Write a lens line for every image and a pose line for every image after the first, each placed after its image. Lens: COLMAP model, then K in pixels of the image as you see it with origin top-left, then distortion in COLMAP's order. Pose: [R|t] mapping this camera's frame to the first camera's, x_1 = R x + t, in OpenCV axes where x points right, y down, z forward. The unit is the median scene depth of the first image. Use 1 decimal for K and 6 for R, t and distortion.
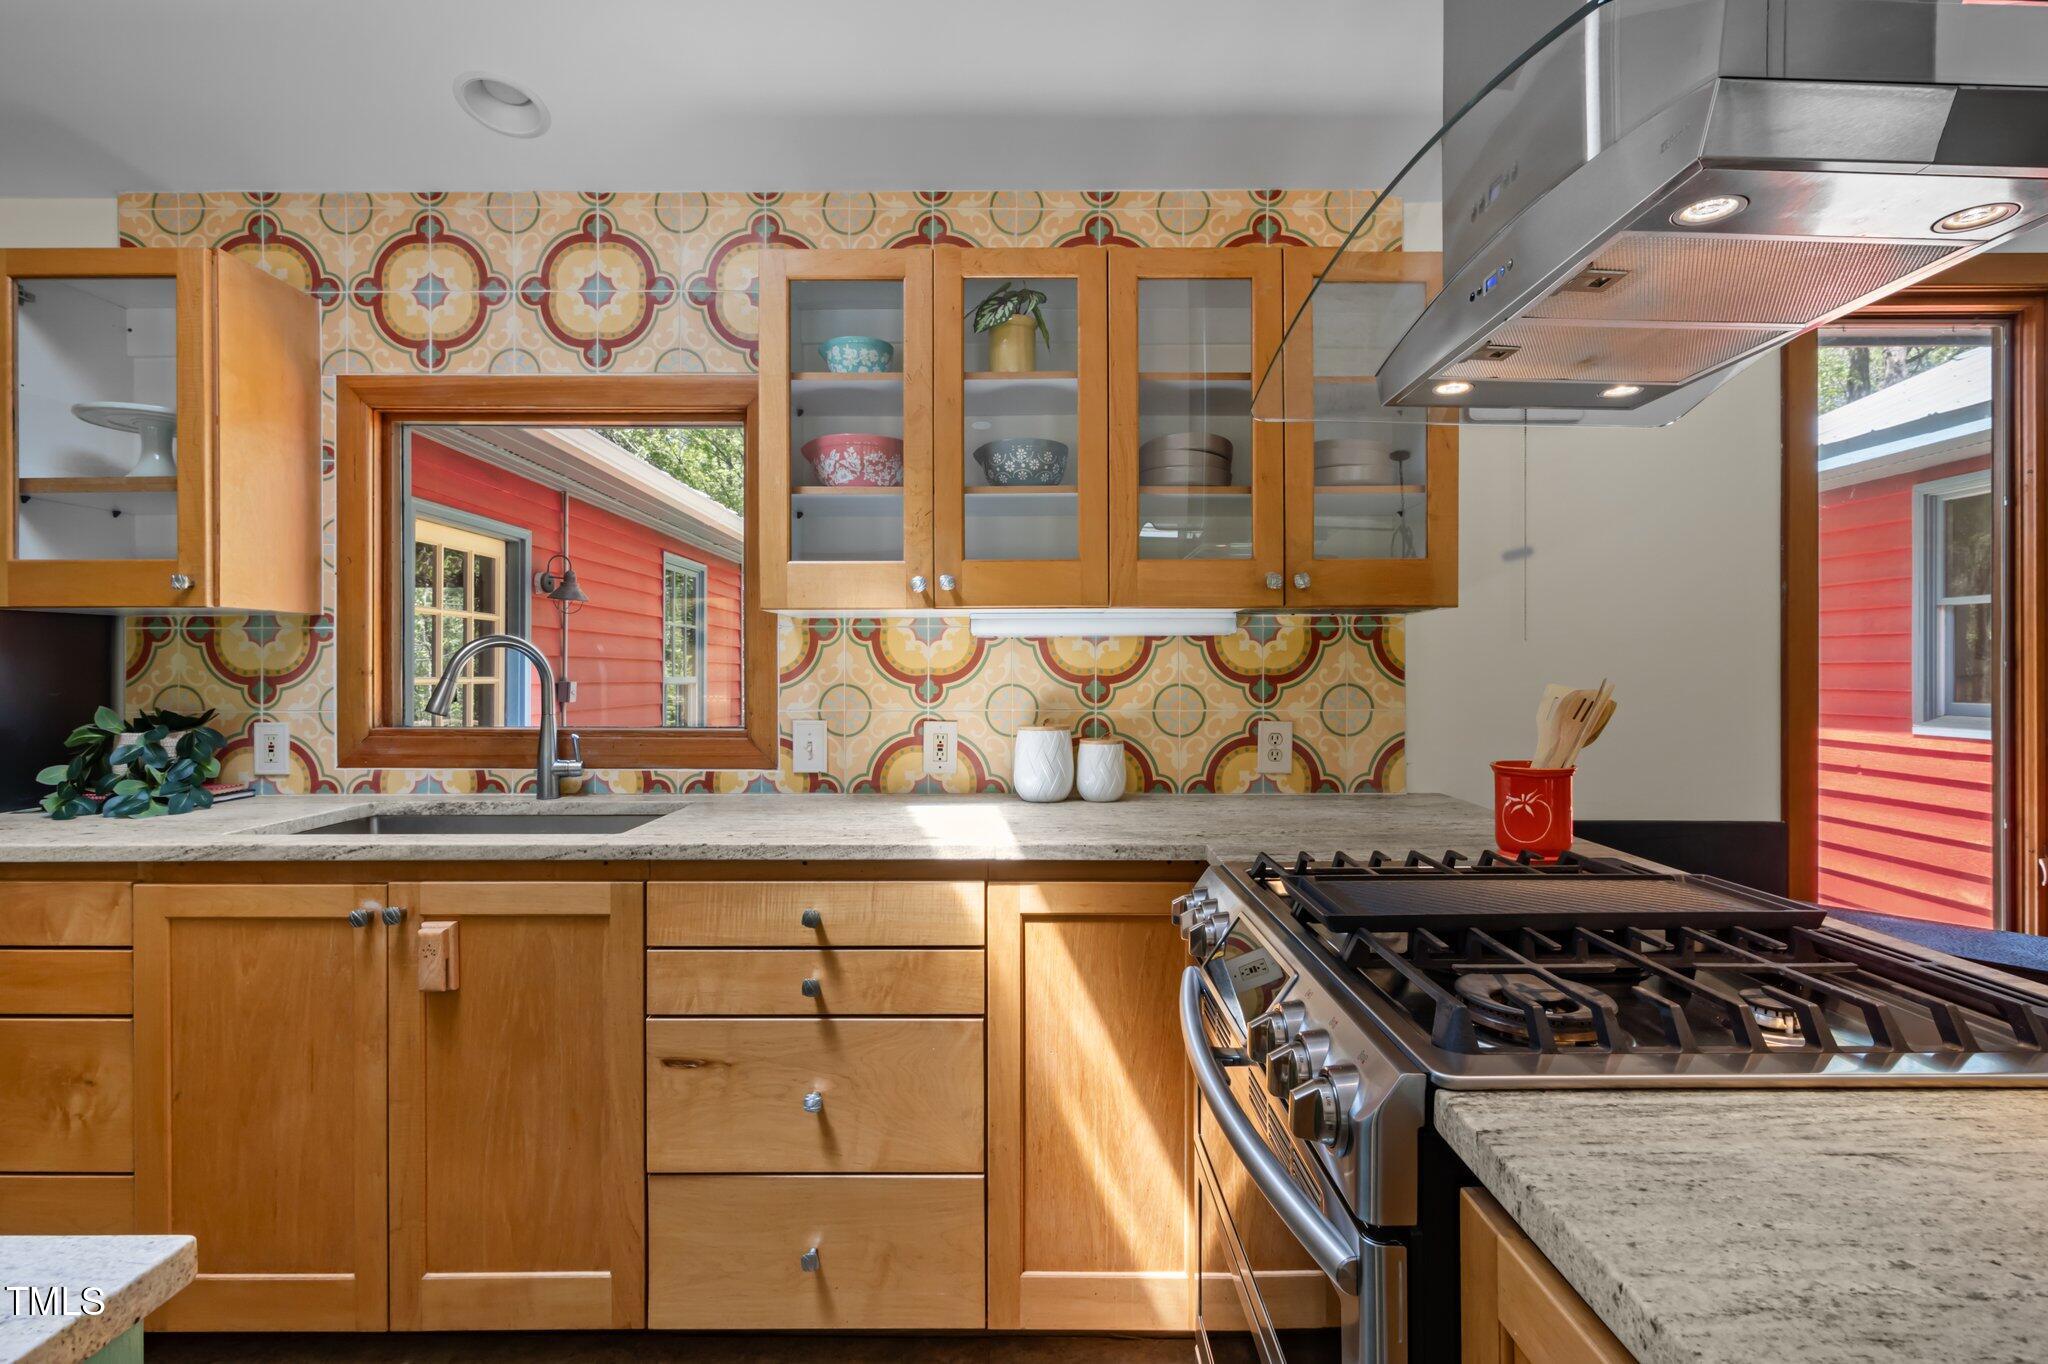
lens RADIAL K [[942.6, 0, 1028.0], [0, 942.6, 672.1], [0, 0, 1]] dist [-0.002243, 0.001141]
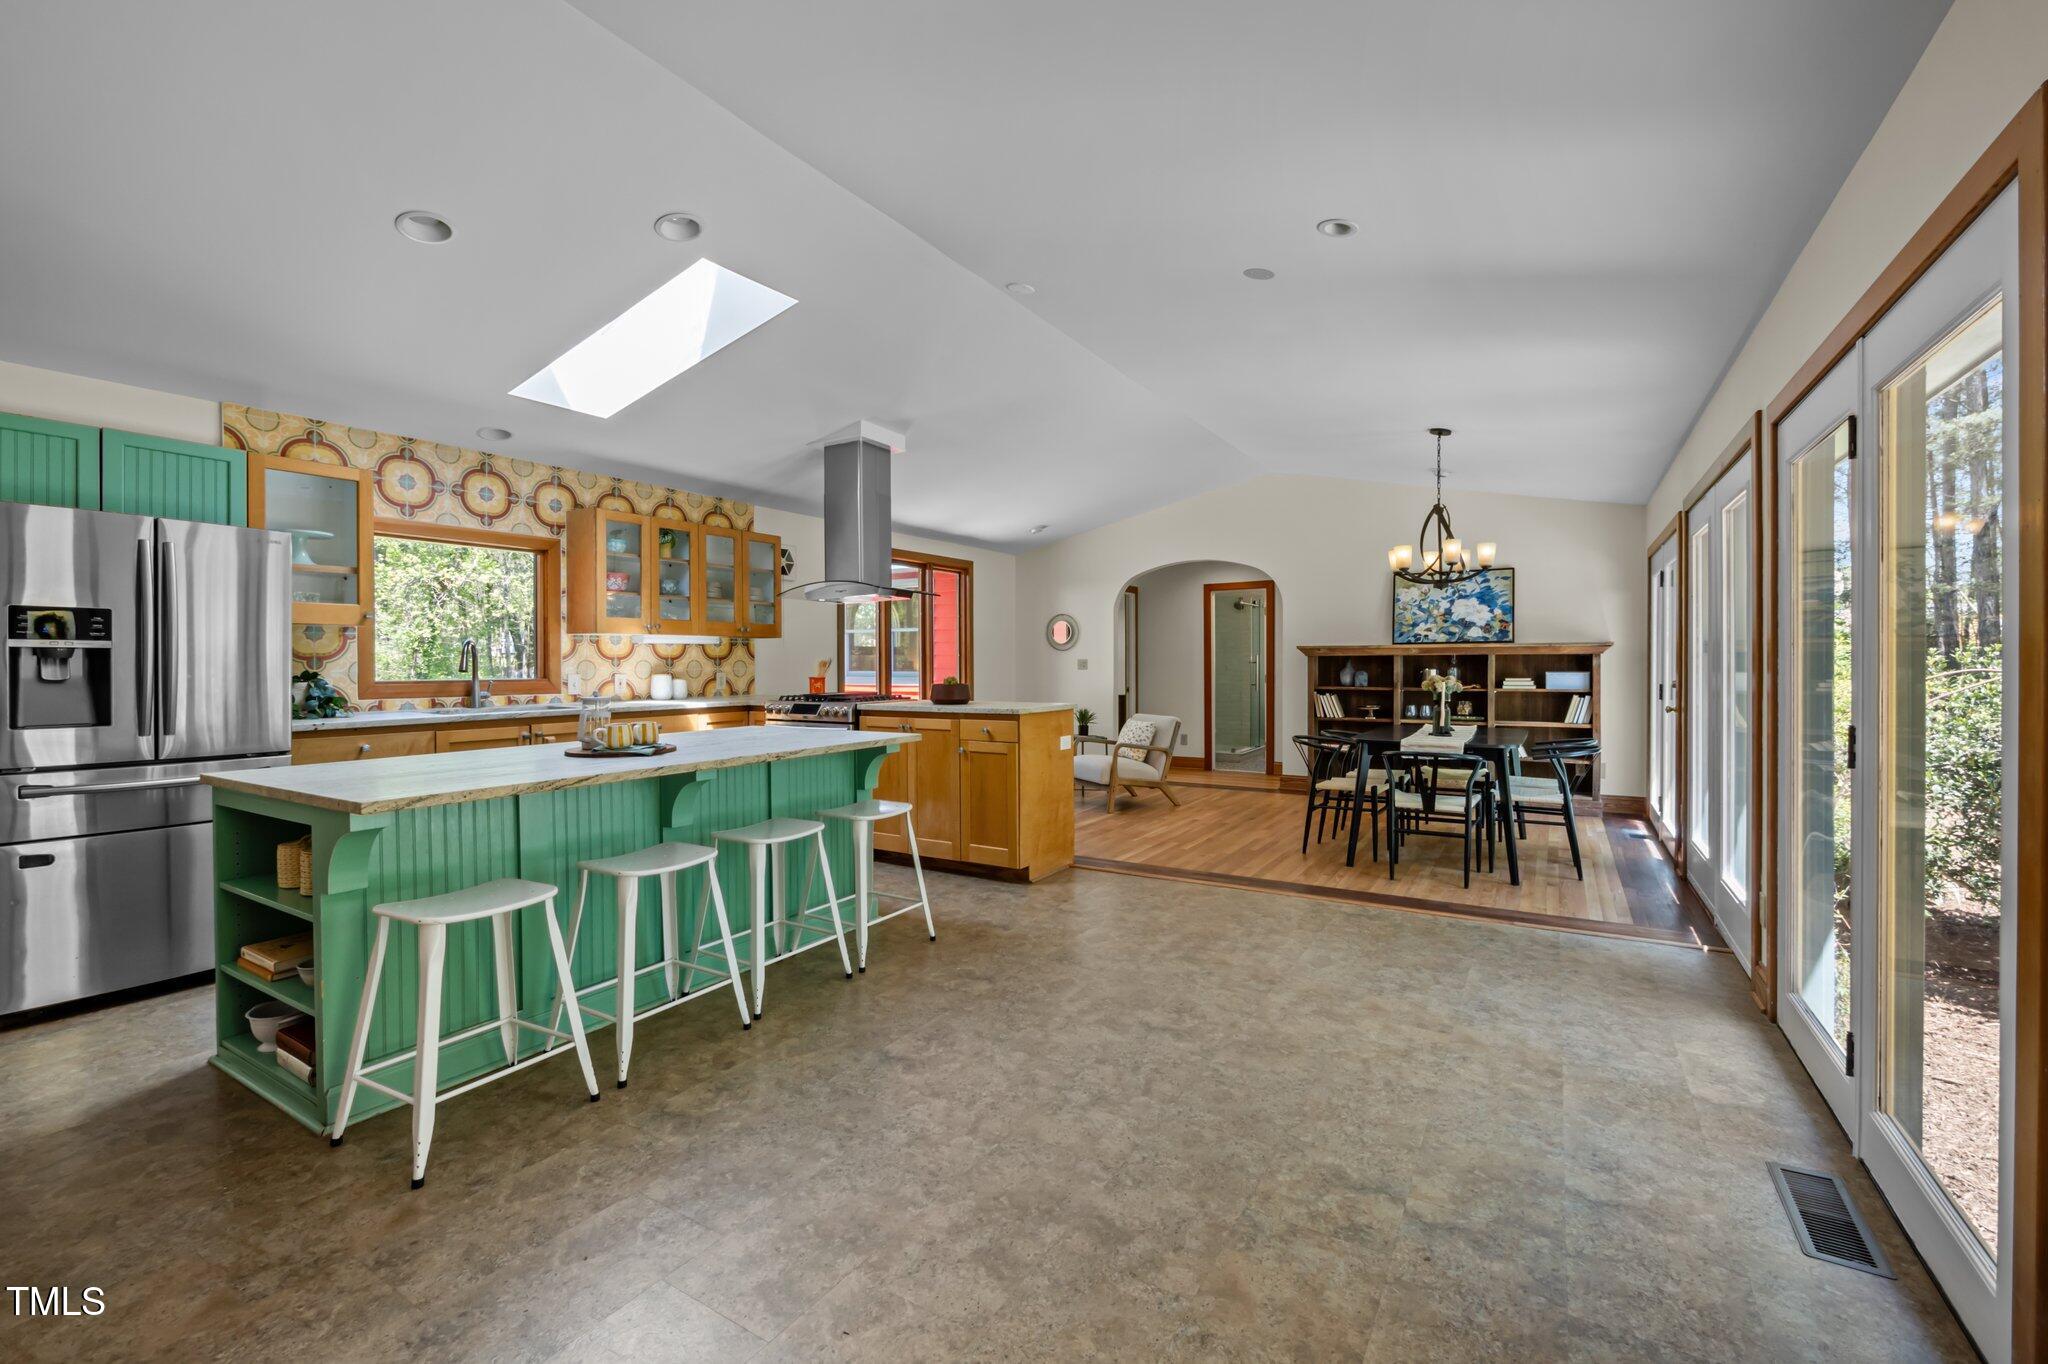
lens RADIAL K [[873.3, 0, 1035.3], [0, 873.3, 670.1], [0, 0, 1]] dist [-0.001557, 0.000572]
pose [[0.505243, -0.009372, 0.862926, -1.659229], [0.003695, 0.999955, 0.008696, 0.023538], [-0.862969, -0.001205, 0.505255, -1.302109]]
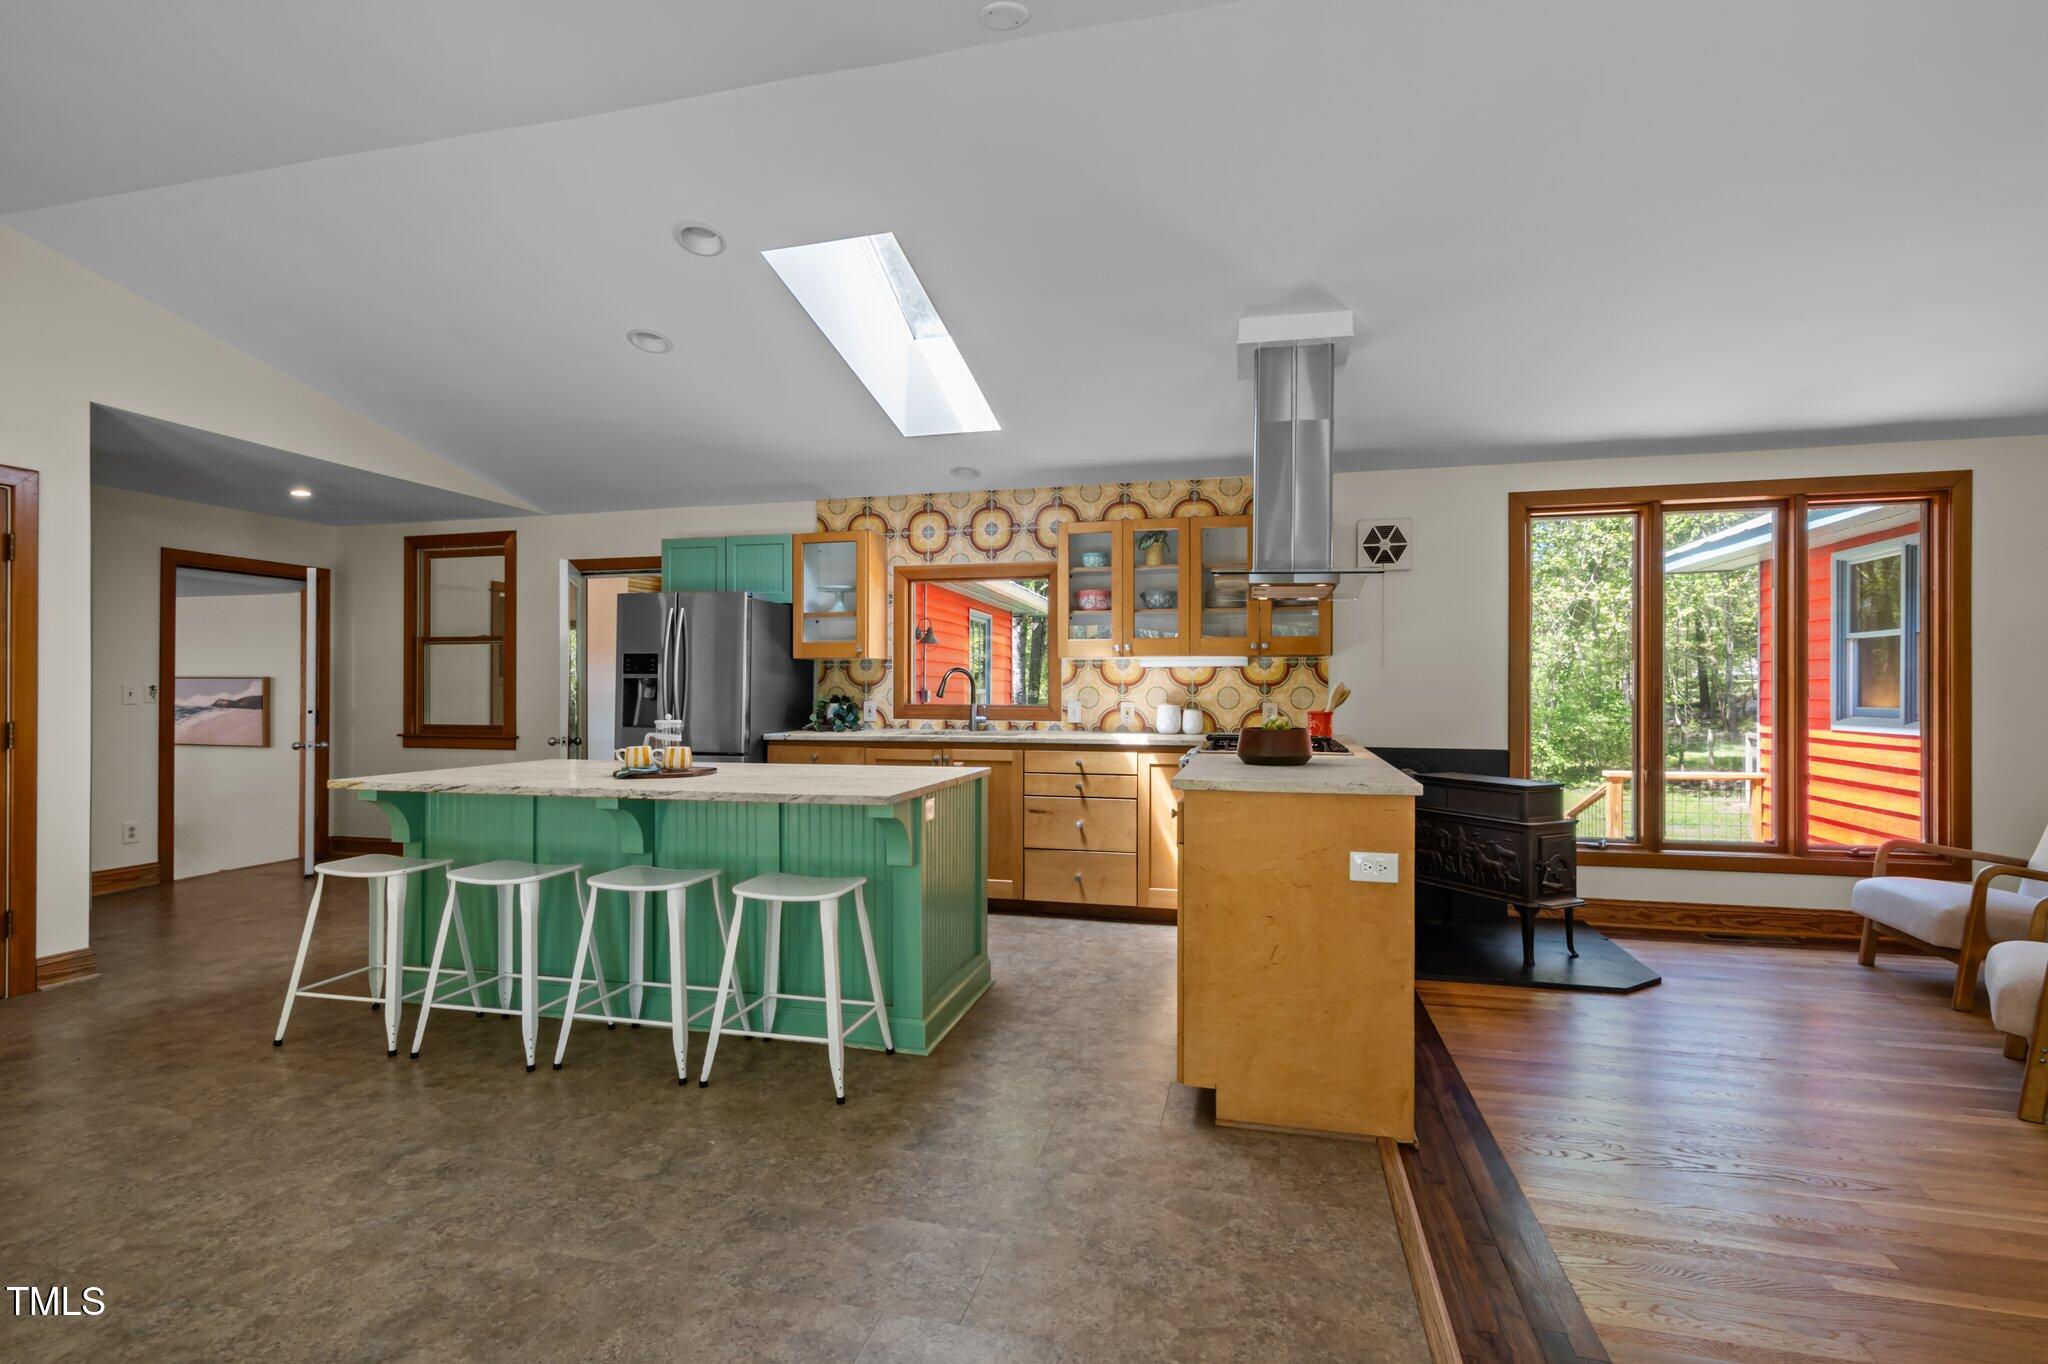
lens RADIAL K [[942.6, 0, 1029.9], [0, 942.6, 687.4], [0, 0, 1]] dist [-0.002243, 0.001141]
pose [[0.970664, 0.001541, -0.240437, 0.245304], [-0.002693, 0.999986, -0.004461, 0.025991], [0.240427, 0.004977, 0.970655, -1.406644]]
